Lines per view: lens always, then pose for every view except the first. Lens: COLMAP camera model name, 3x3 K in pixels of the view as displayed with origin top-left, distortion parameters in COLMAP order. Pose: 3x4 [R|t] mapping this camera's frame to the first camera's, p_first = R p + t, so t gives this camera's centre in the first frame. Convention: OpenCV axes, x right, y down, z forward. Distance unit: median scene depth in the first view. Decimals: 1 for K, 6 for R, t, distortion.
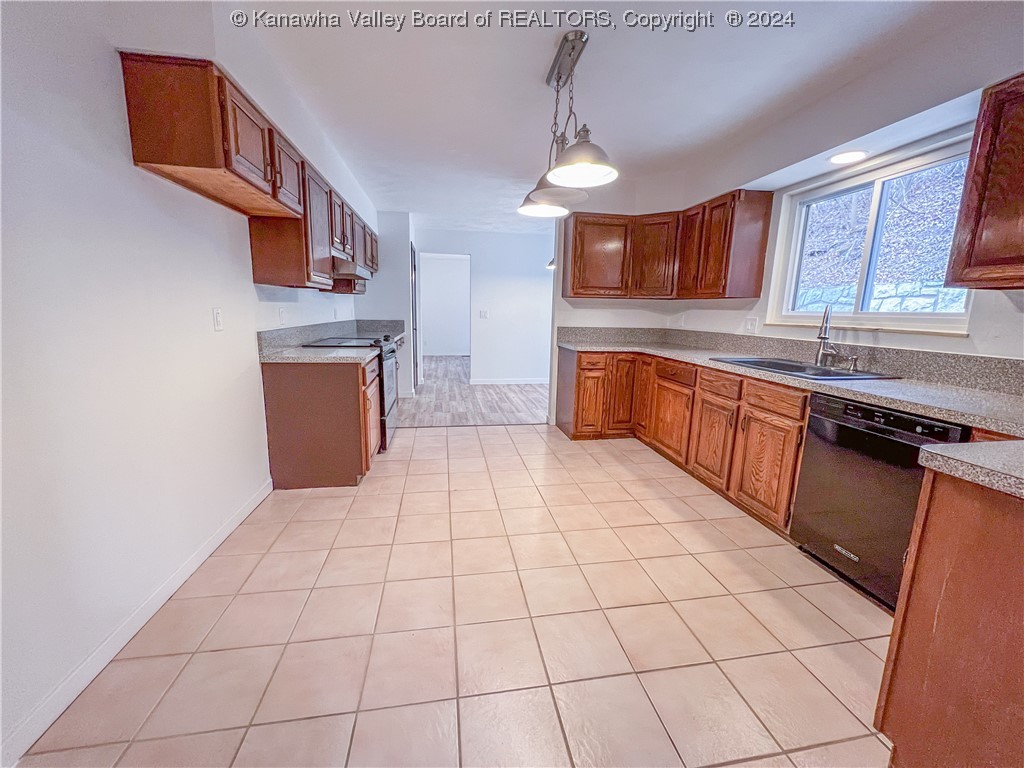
lens RADIAL K [[412.1, 0, 514.0], [0, 412.1, 383.4], [0, 0, 1]] dist [0.000605, 0.000054]
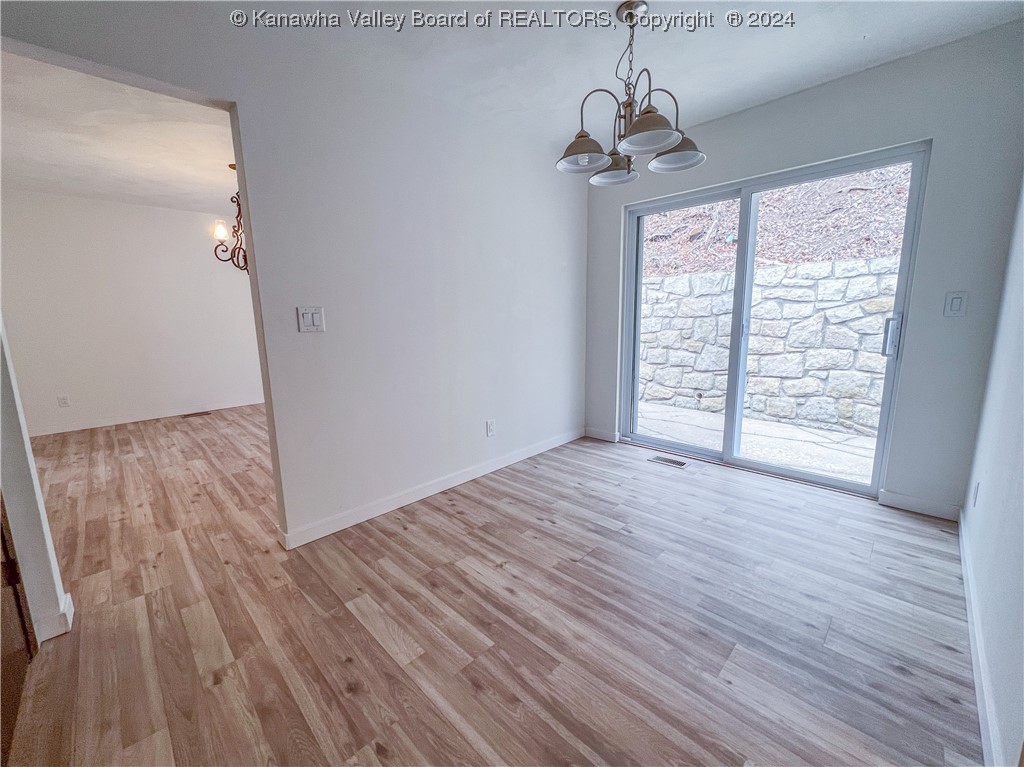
lens RADIAL K [[409.4, 0, 510.4], [0, 409.4, 383.6], [0, 0, 1]] dist [-0.001237, -0.000090]
pose [[0.812653, -0.133636, 0.567218, -0.132580], [0.137330, 0.989854, 0.036455, -0.111105], [-0.566335, 0.048271, 0.822760, 0.670245]]
